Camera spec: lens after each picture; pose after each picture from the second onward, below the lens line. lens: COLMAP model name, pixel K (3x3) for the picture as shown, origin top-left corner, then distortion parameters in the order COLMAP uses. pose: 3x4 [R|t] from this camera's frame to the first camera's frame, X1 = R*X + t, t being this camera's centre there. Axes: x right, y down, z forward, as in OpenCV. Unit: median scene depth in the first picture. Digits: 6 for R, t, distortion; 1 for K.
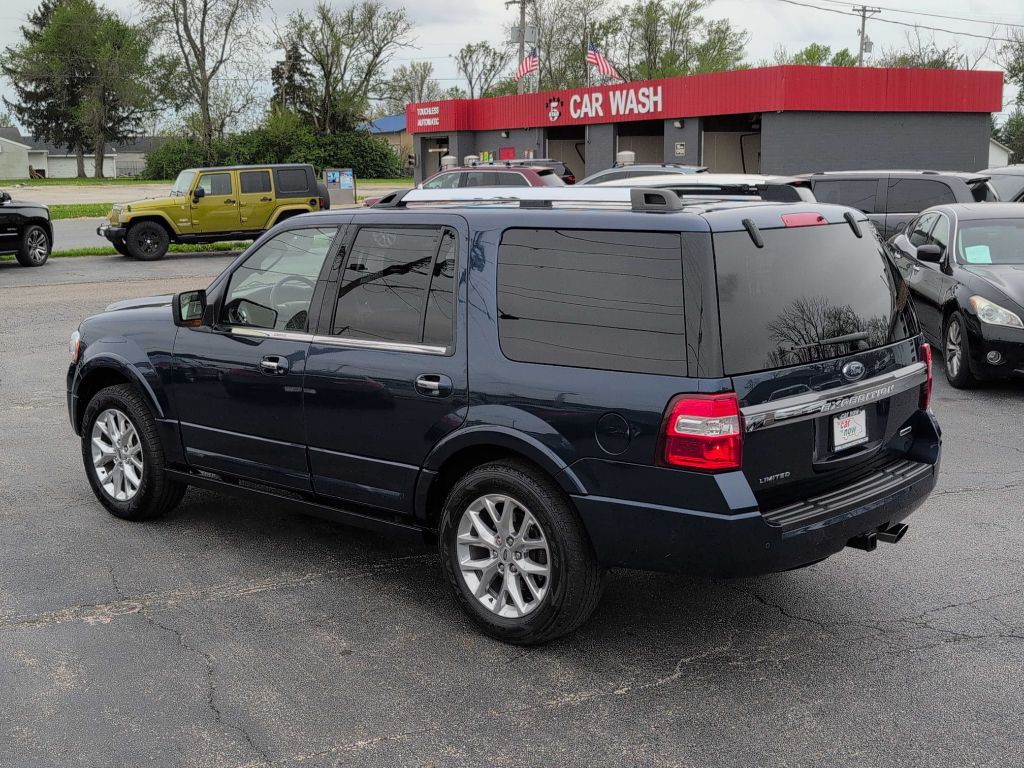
lens RADIAL K [[1229.1, 0, 512.0], [0, 1229.1, 384.0], [0, 0, 1]] dist [0.022824, -0.066901]
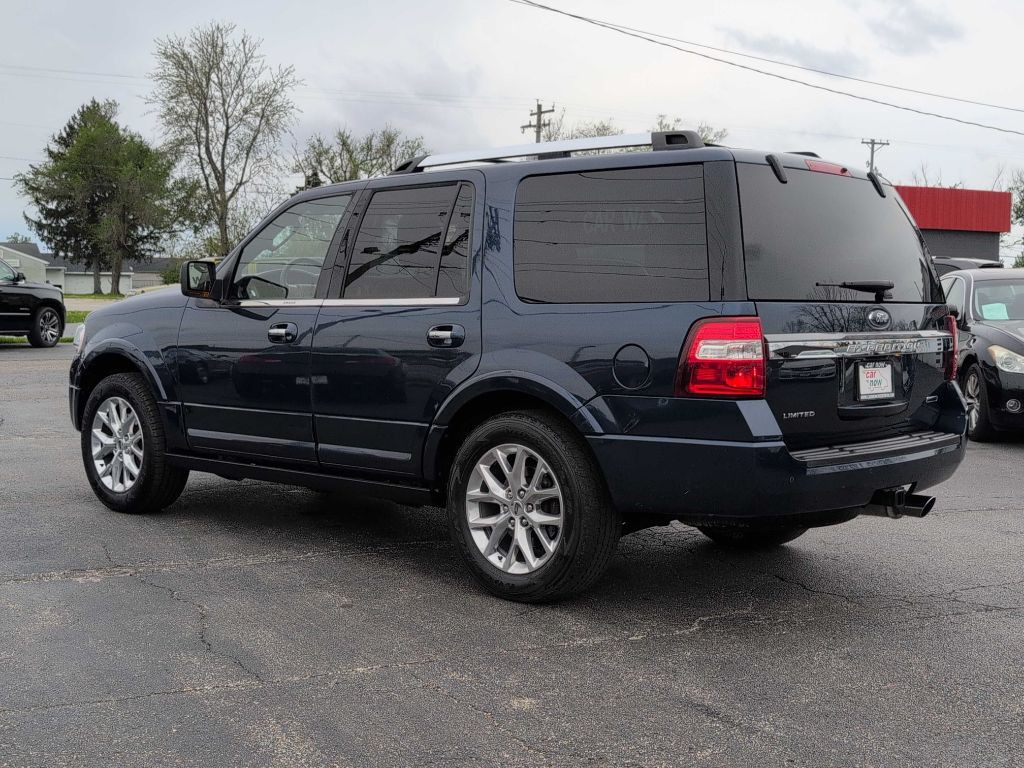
lens RADIAL K [[1231.5, 0, 522.8], [0, 1231.5, 398.1], [0, 0, 1]] dist [0.025006, -0.079492]
pose [[0.999795, 0.020247, 0.000361, -0.002417], [-0.020132, 0.995729, -0.090099, 0.136237], [-0.002183, 0.090073, 0.995933, 0.035471]]
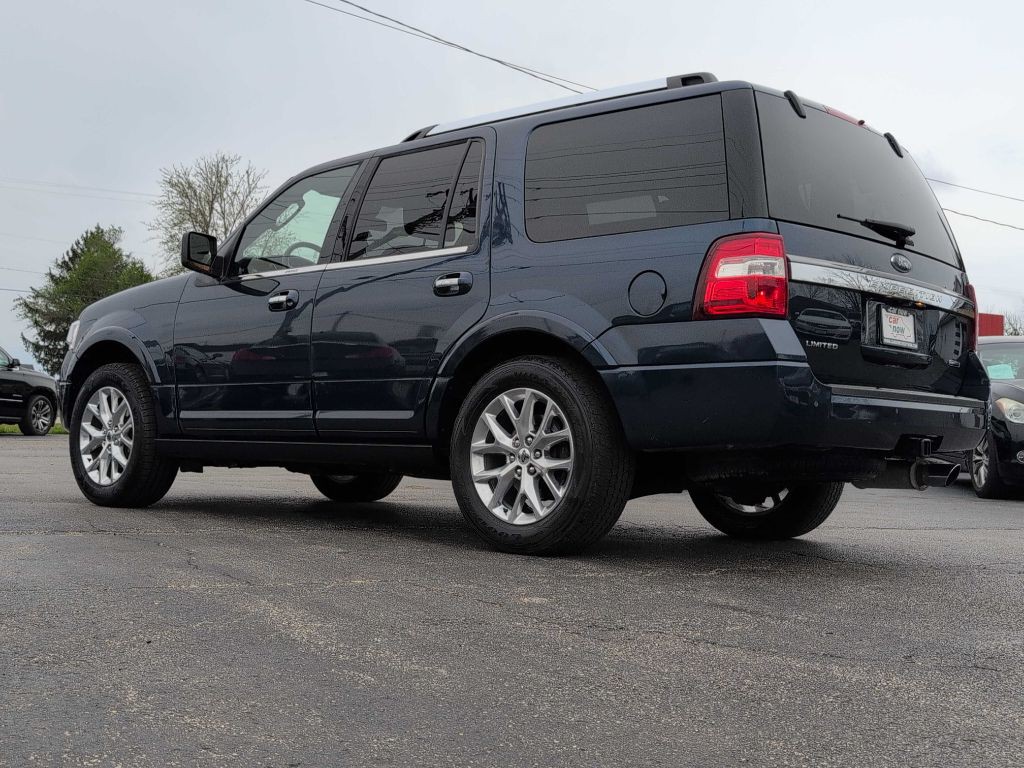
lens RADIAL K [[1234.9, 0, 518.7], [0, 1234.9, 388.3], [0, 0, 1]] dist [0.000619, 0.028279]
pose [[0.999300, 0.037398, 0.000055, -0.010664], [-0.036610, 0.978520, -0.202875, 0.268561], [-0.007641, 0.202731, 0.979205, 0.090903]]
